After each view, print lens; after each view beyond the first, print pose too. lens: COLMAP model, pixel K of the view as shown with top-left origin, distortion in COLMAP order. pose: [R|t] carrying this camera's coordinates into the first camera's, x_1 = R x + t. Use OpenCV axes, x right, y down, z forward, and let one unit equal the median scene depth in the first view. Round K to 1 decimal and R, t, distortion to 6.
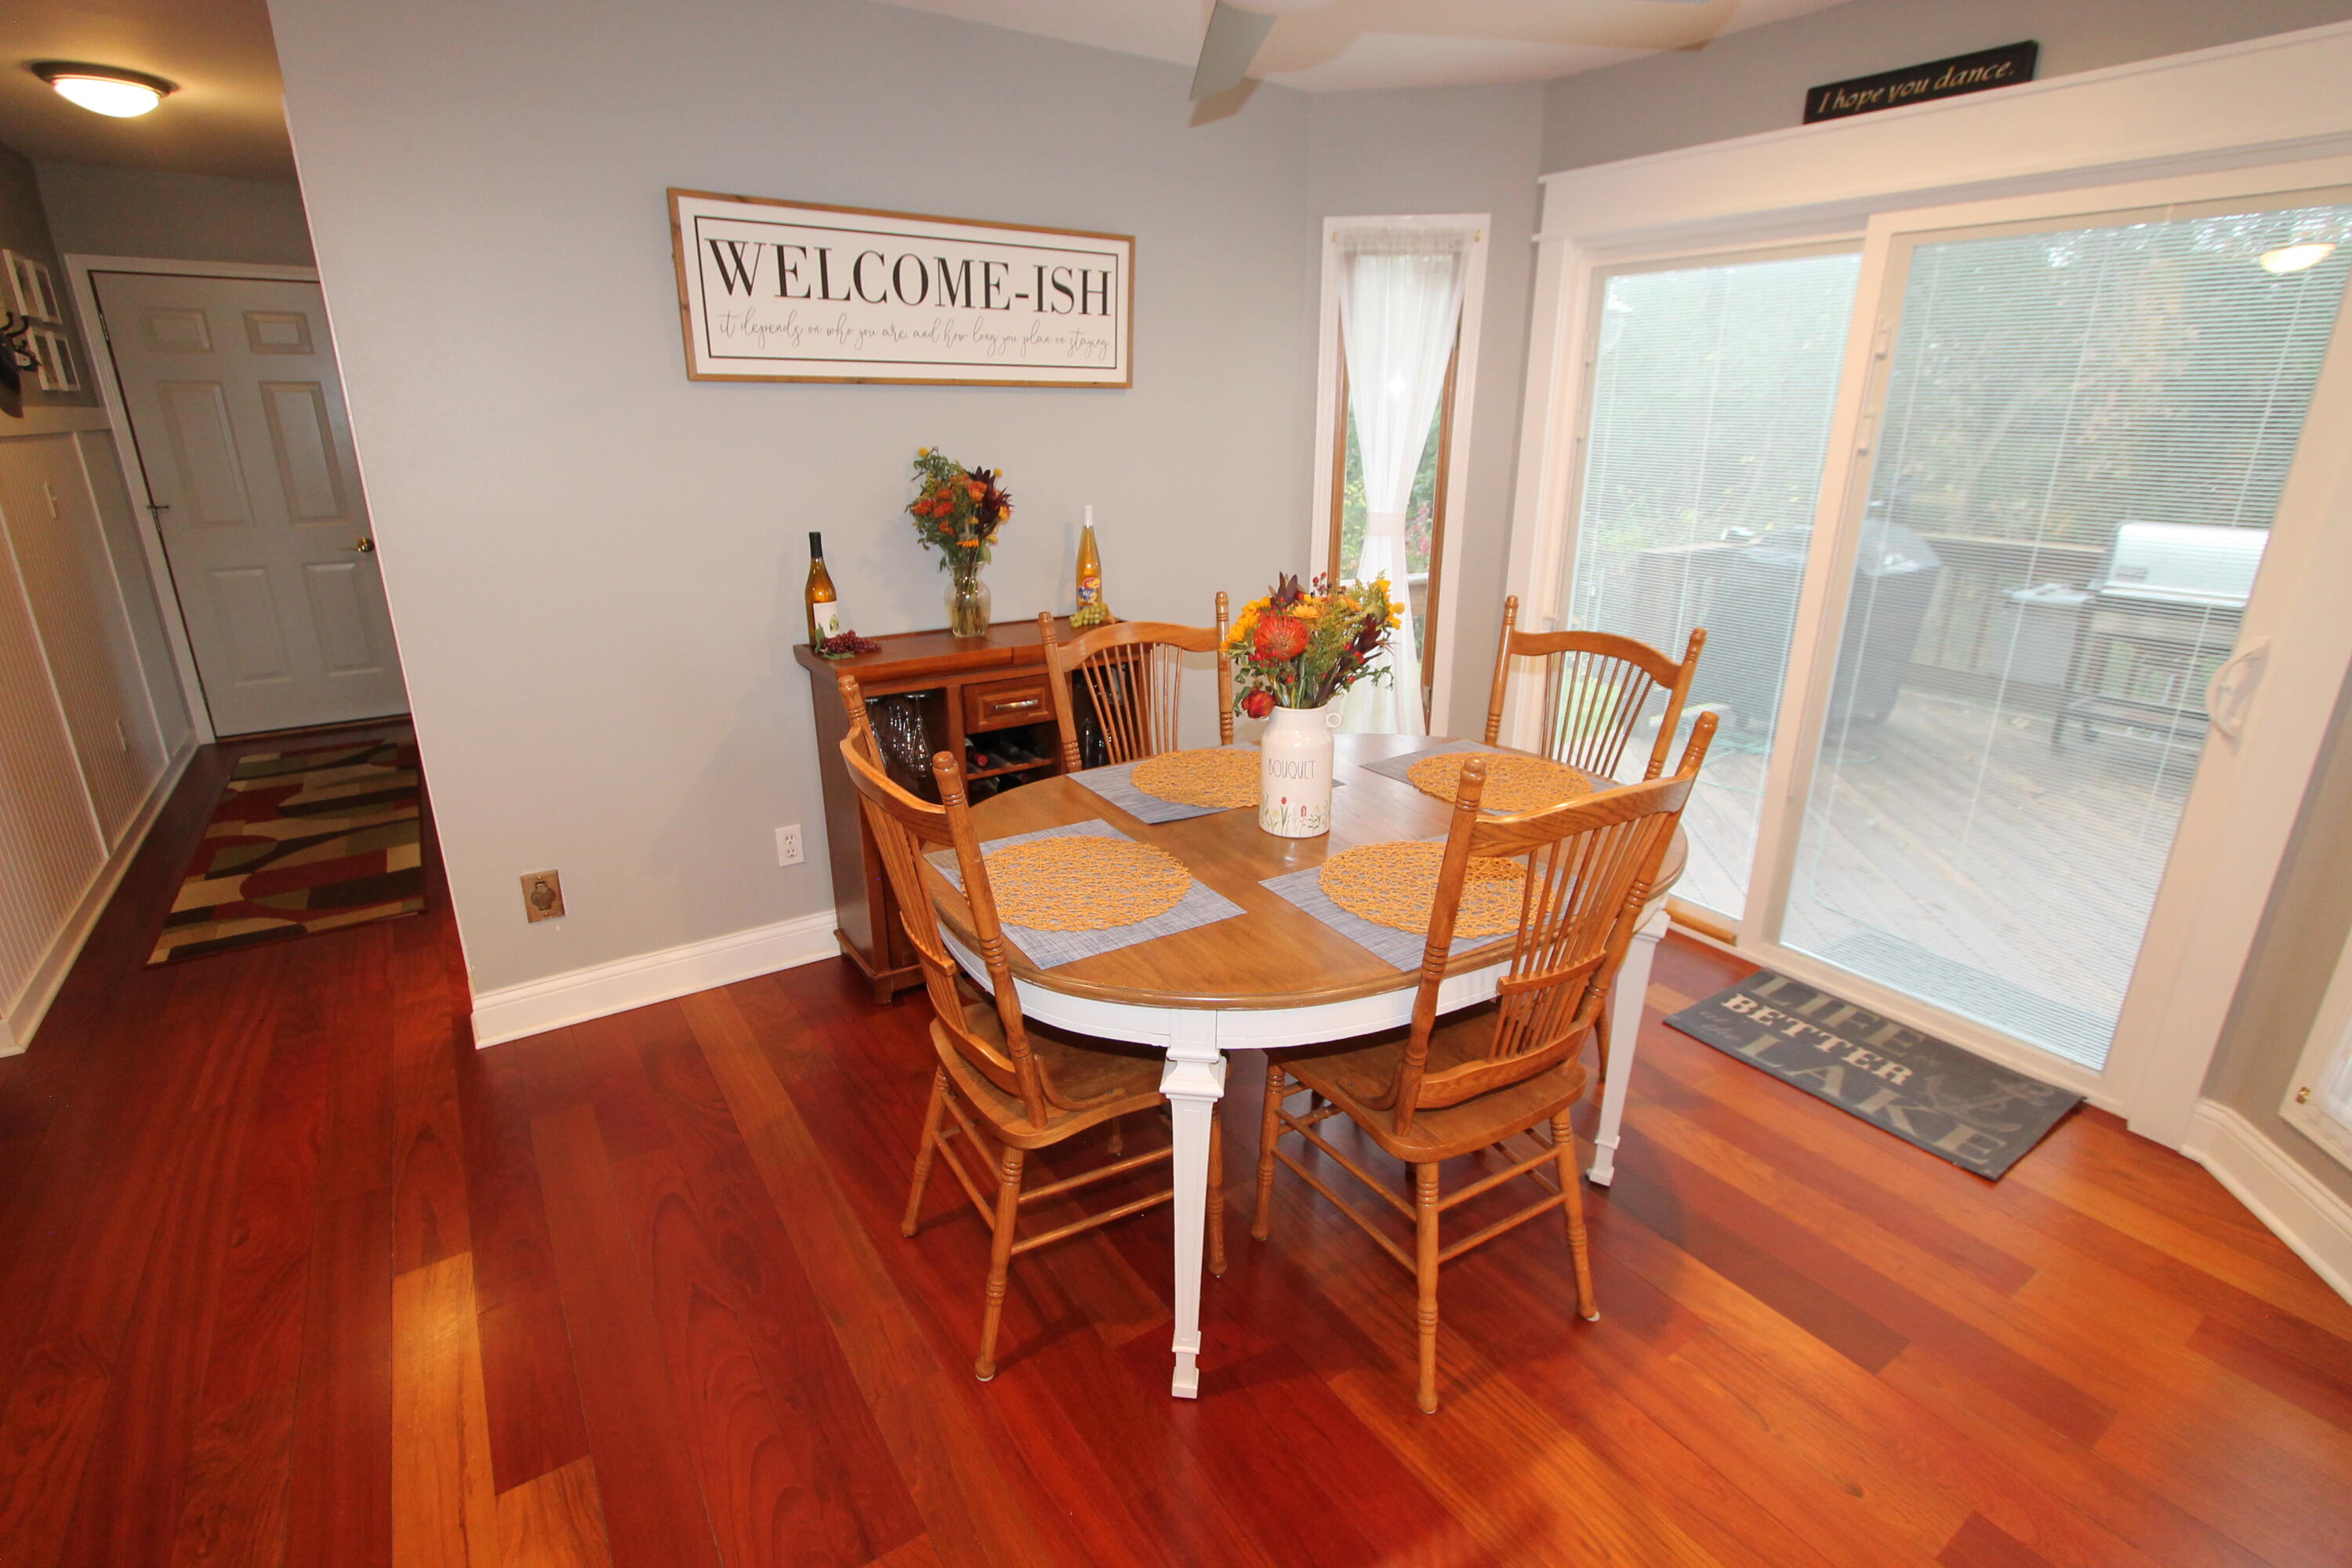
lens RADIAL K [[1096.4, 0, 1174.5], [0, 1096.4, 768.9], [0, 0, 1]] dist [-0.018242, 0.002193]
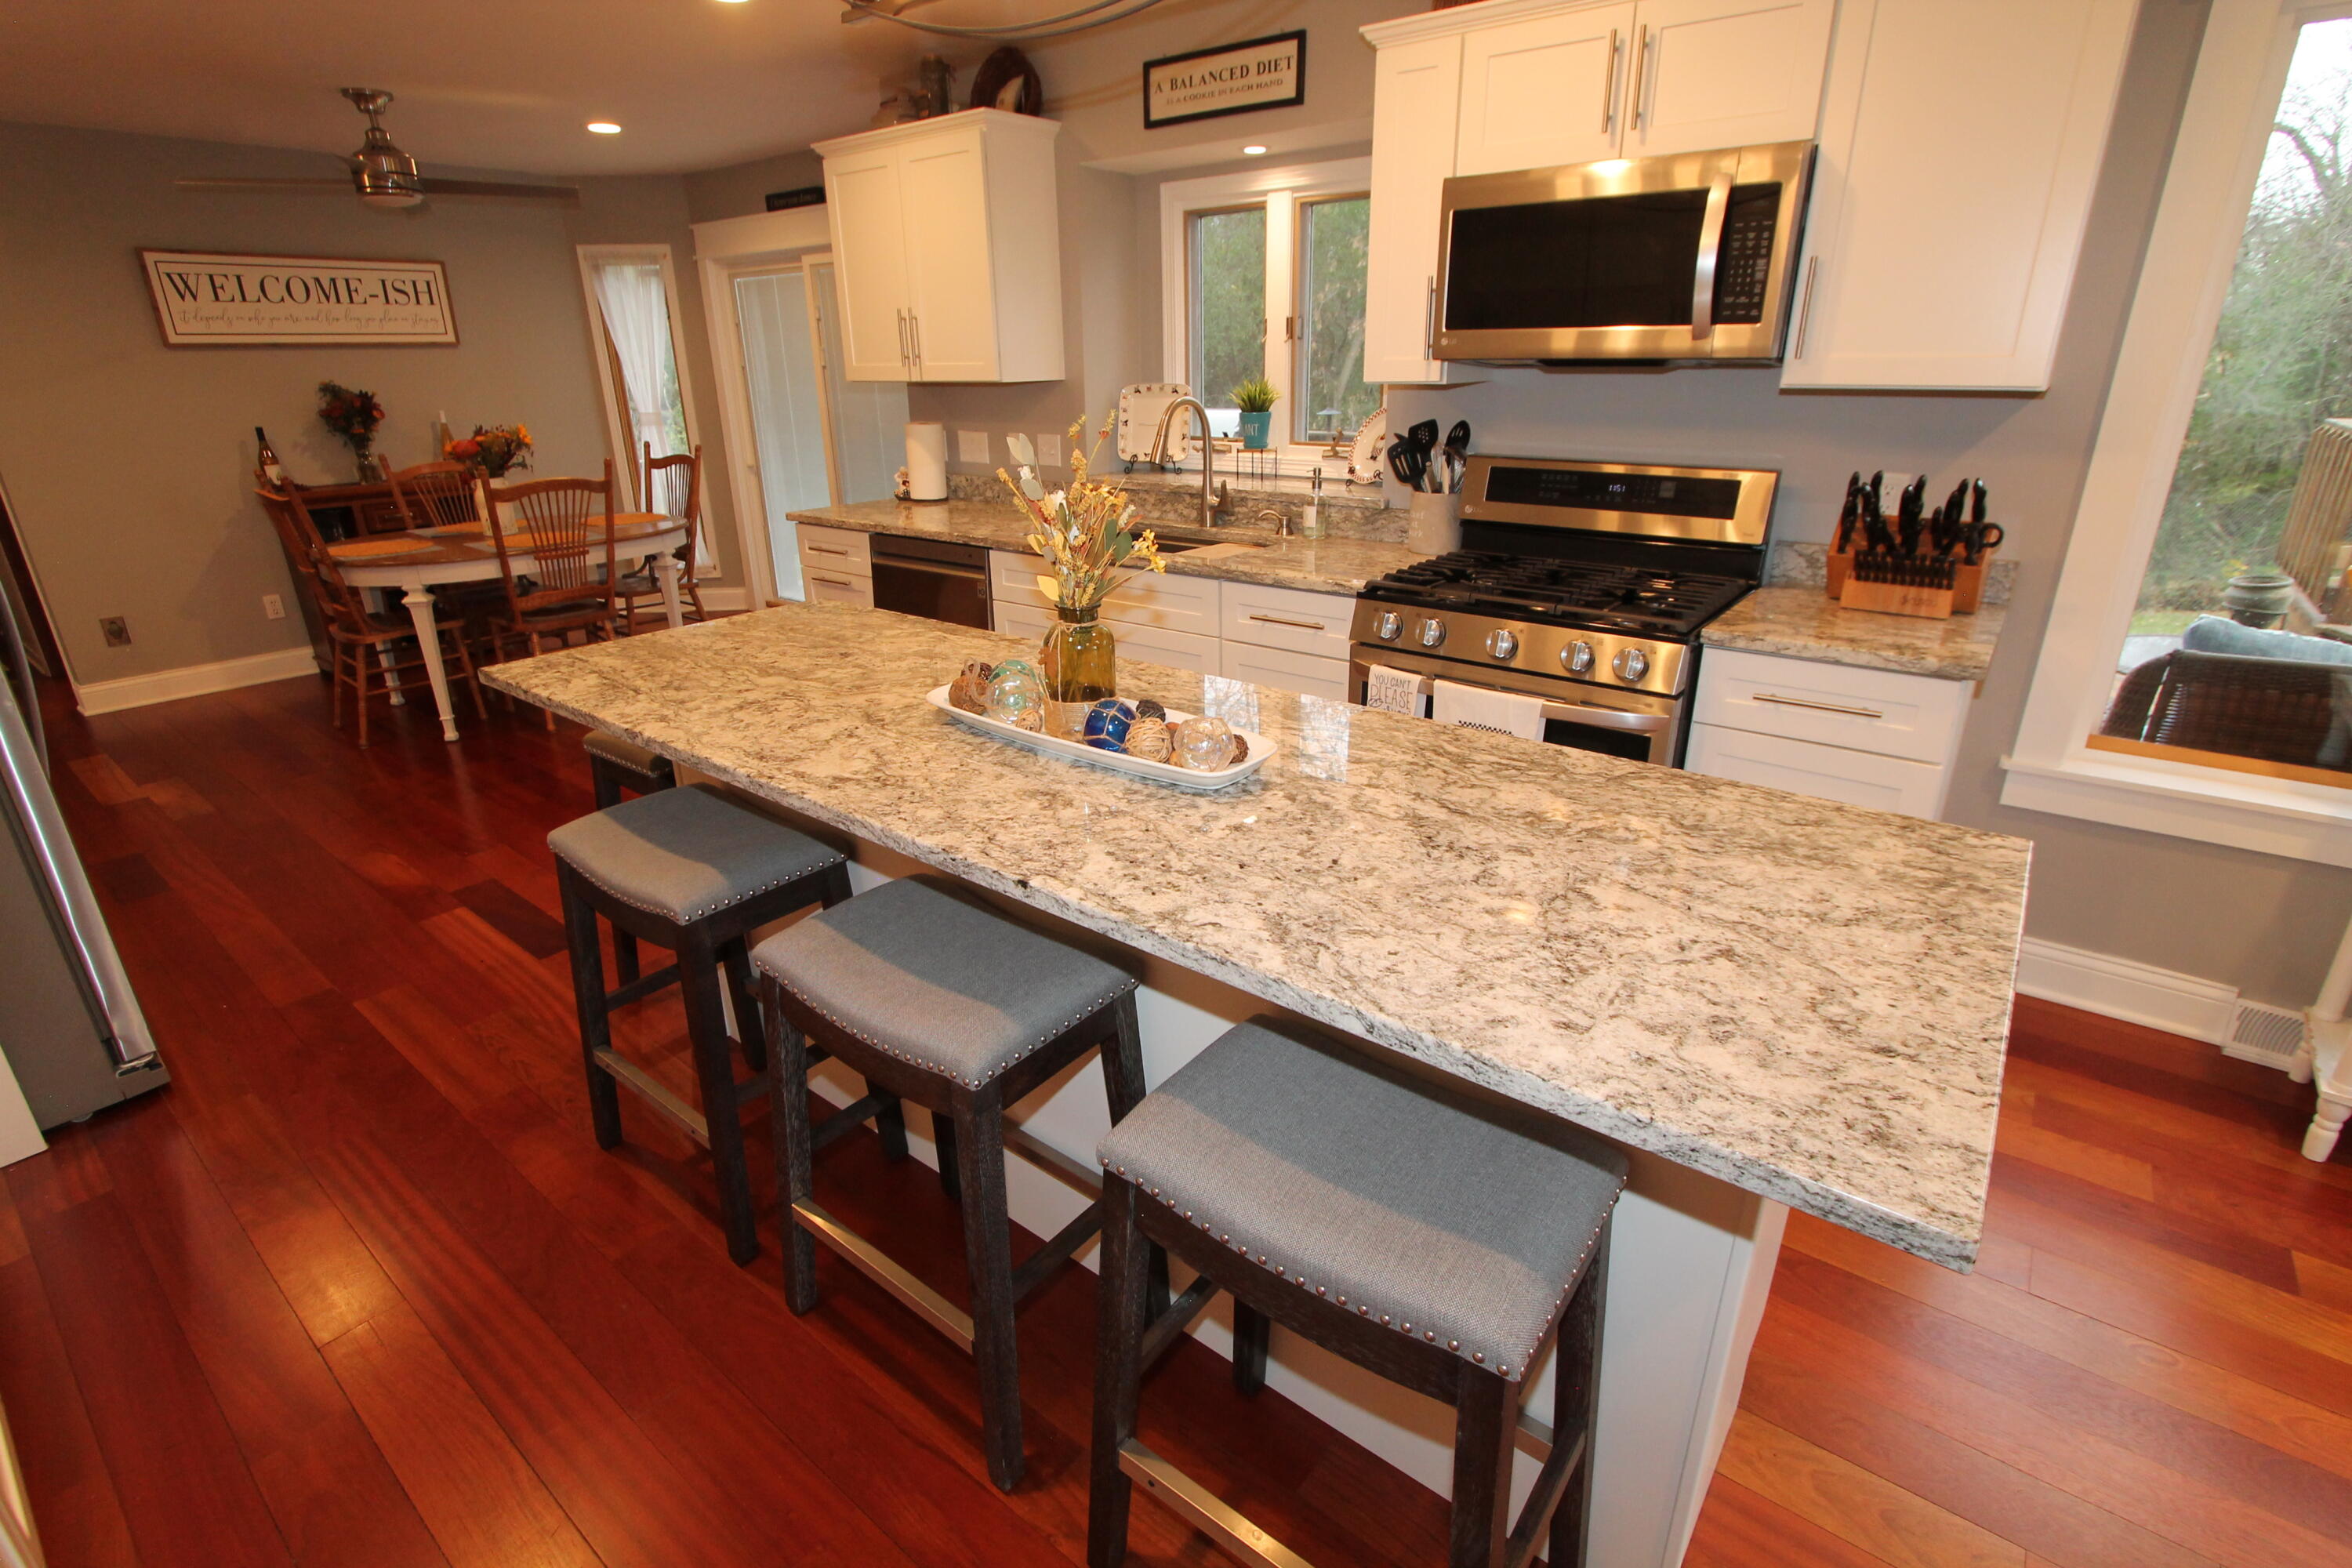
lens RADIAL K [[1096.4, 0, 1174.5], [0, 1096.4, 768.9], [0, 0, 1]] dist [-0.018242, 0.002193]
pose [[0.952426, -0.124214, 0.278307, 0.549056], [0.111875, 0.991918, 0.059853, 0.407780], [-0.283493, -0.025870, 0.958625, -1.176500]]
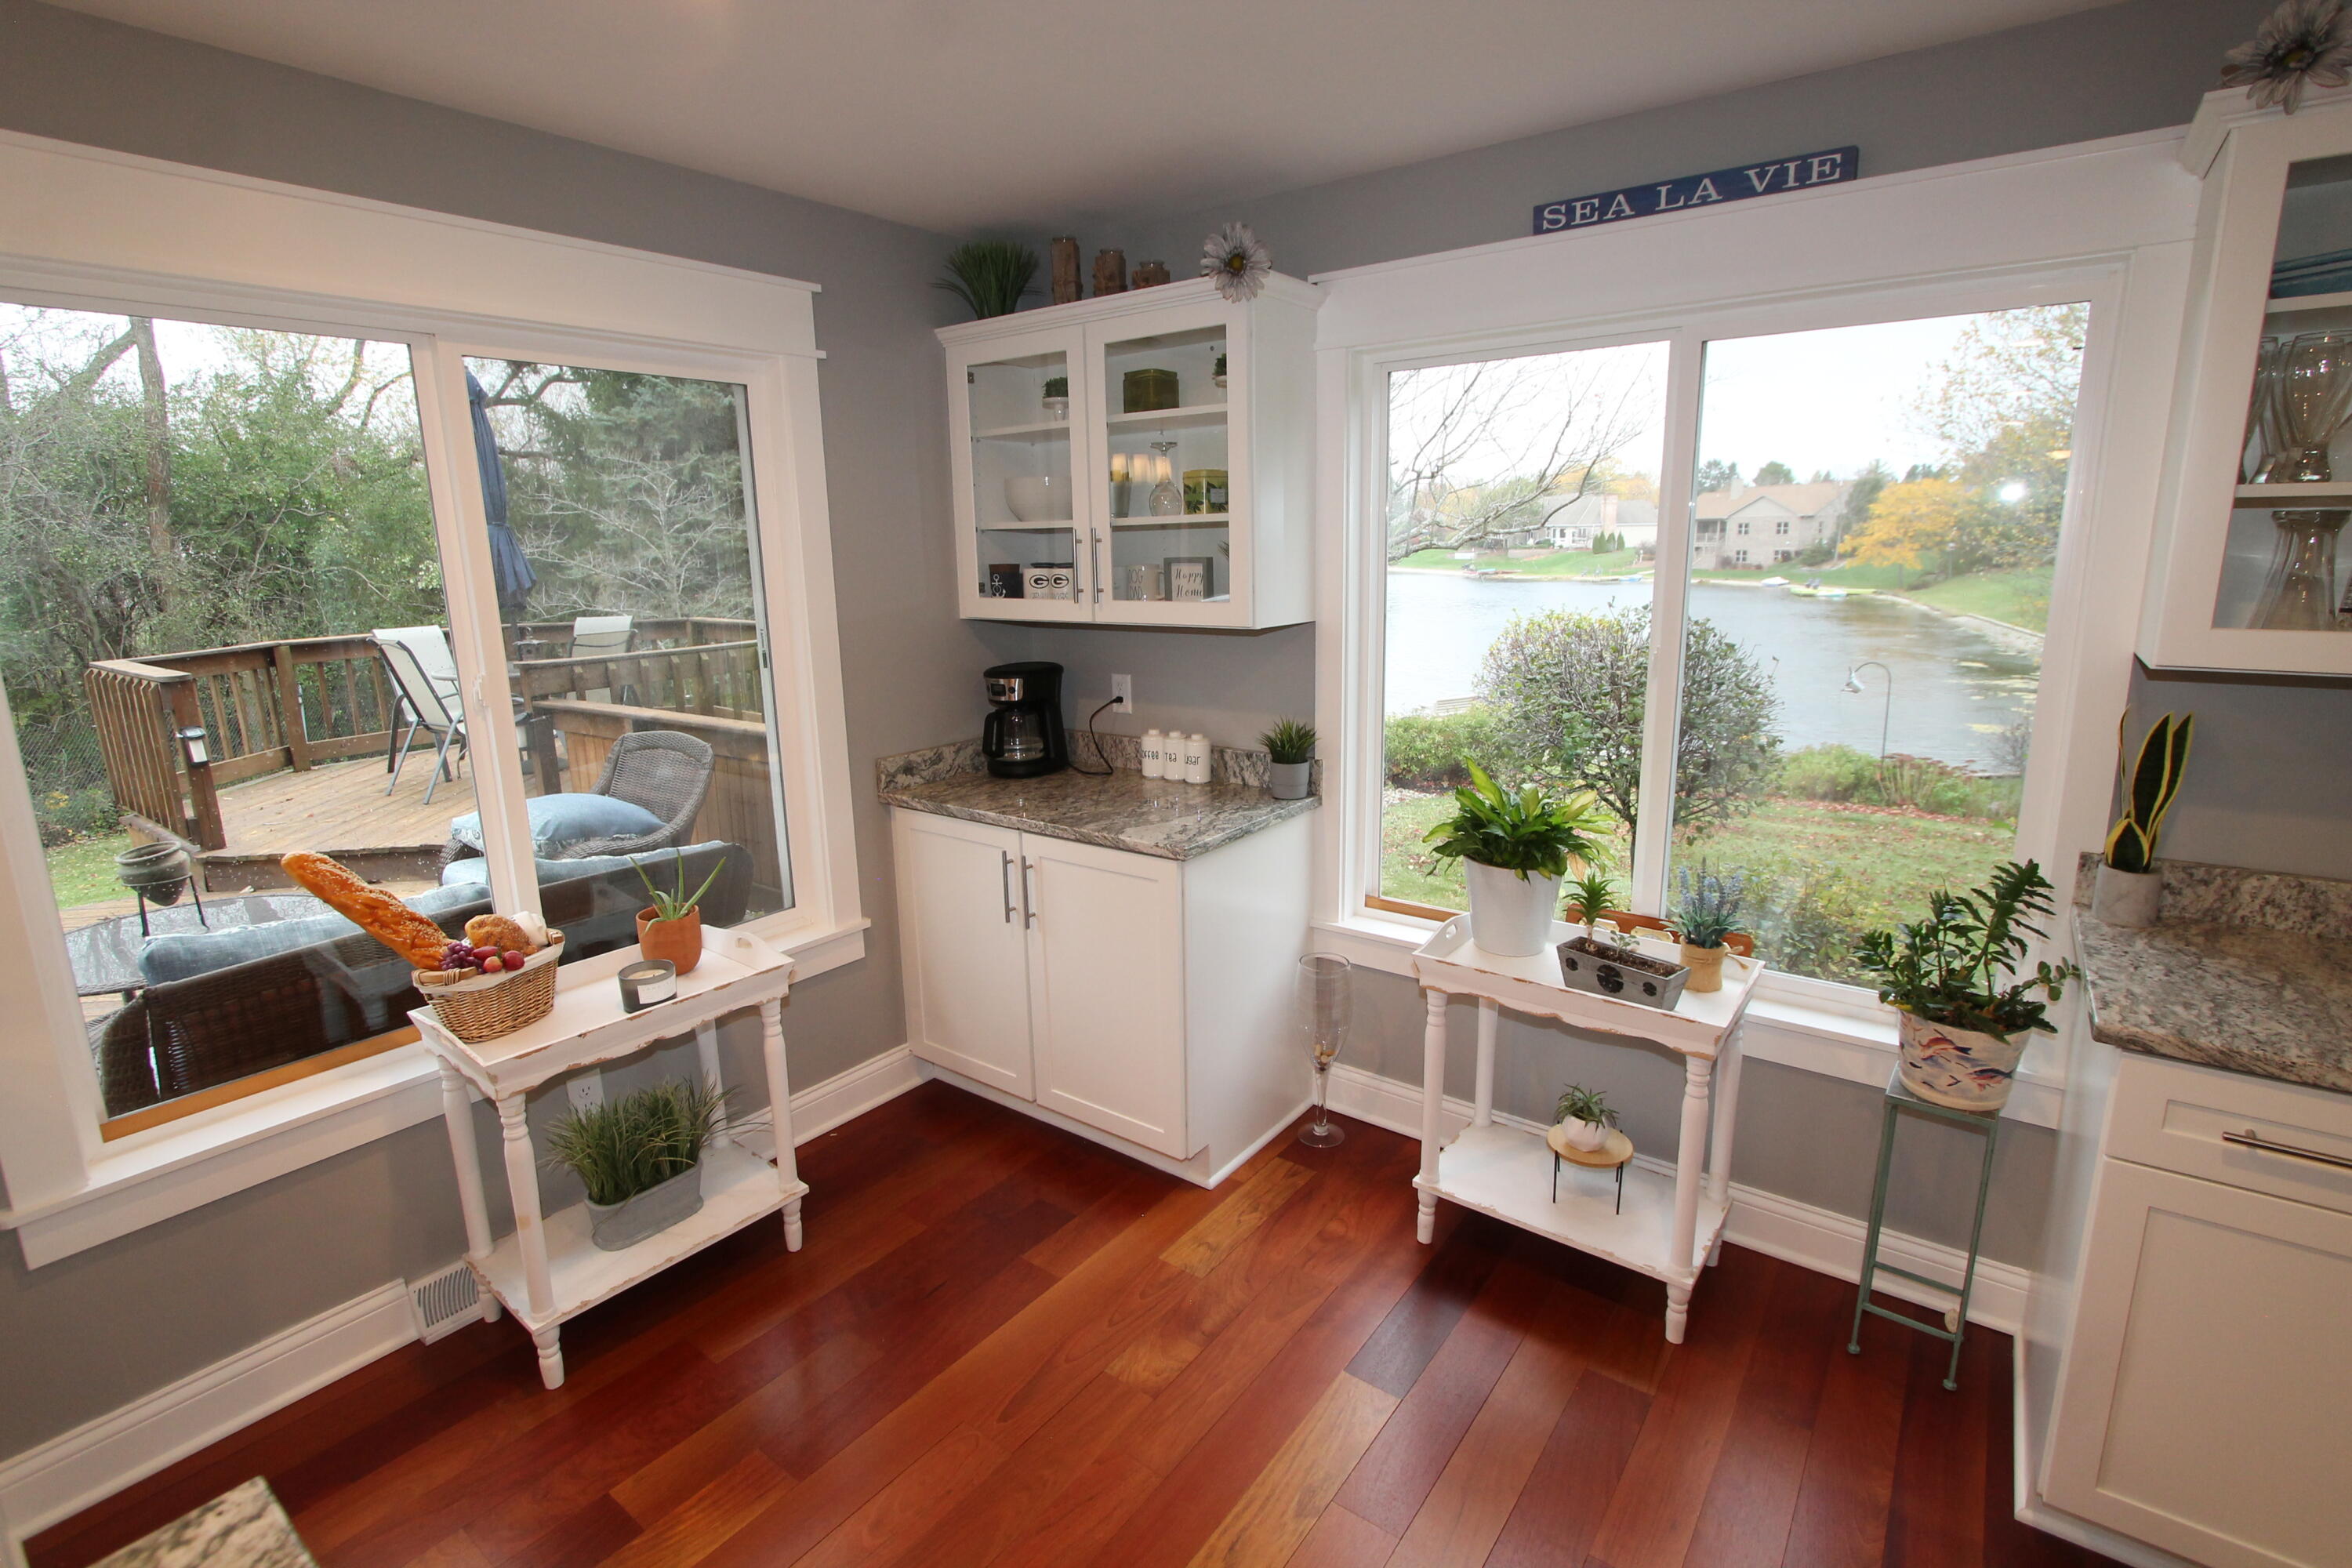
lens RADIAL K [[1097.2, 0, 1173.0], [0, 1097.2, 767.6], [0, 0, 1]] dist [-0.017291, 0.003217]
pose [[-0.328951, -0.191040, 0.924822, 0.690979], [0.309796, 0.903297, 0.296785, 0.323026], [-0.892086, 0.384134, -0.237957, -1.075119]]
